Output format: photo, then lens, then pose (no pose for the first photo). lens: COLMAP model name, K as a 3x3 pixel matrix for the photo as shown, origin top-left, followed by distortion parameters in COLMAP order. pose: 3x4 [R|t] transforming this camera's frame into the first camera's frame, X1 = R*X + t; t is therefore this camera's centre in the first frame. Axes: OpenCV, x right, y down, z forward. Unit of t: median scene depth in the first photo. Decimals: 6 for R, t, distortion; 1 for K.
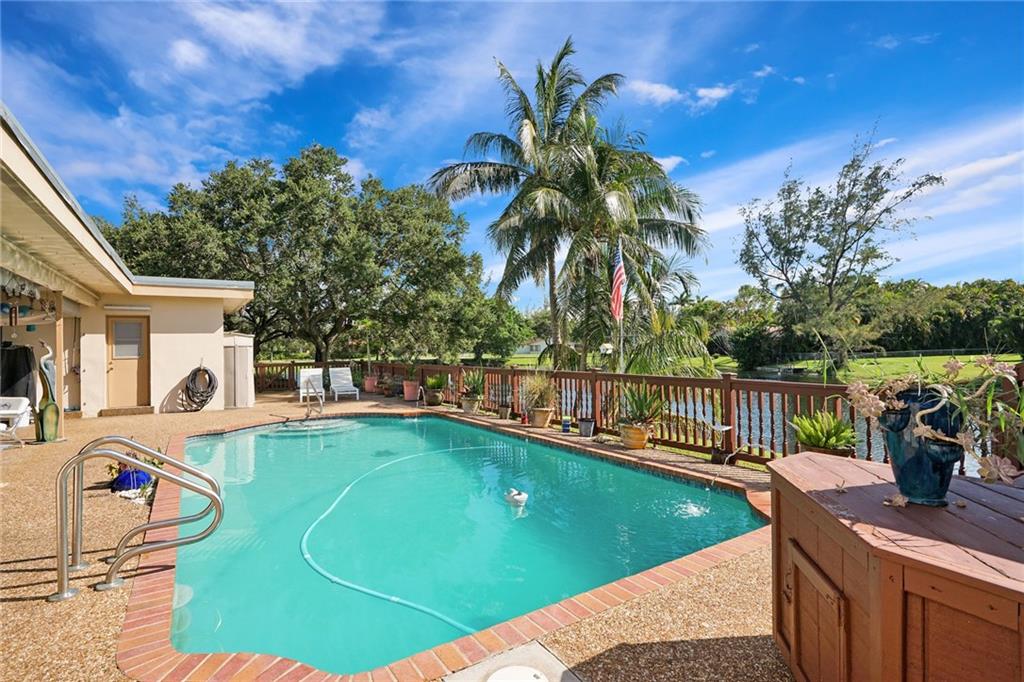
lens RADIAL K [[499.1, 0, 516.0], [0, 499.1, 345.9], [0, 0, 1]] dist [0.001809, -0.000051]
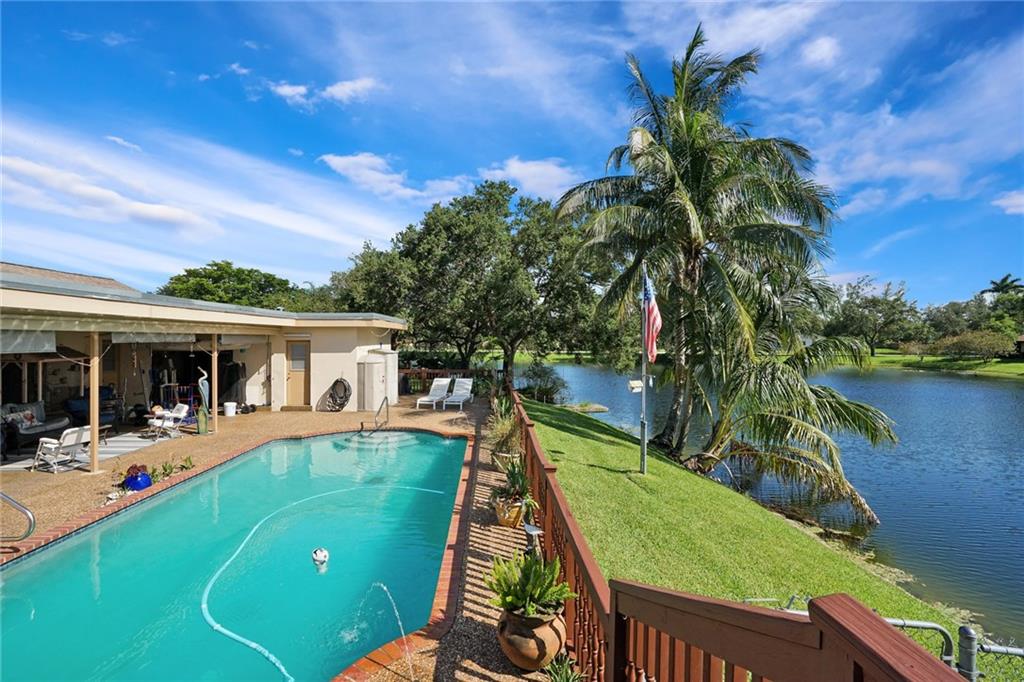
lens RADIAL K [[465.2, 0, 519.0], [0, 465.2, 339.6], [0, 0, 1]] dist [-0.005098, 0.002959]
pose [[0.872270, 0.014881, -0.488798, 0.389494], [-0.012258, 0.999888, 0.008565, -0.078817], [0.488871, -0.001479, 0.872355, 0.160452]]
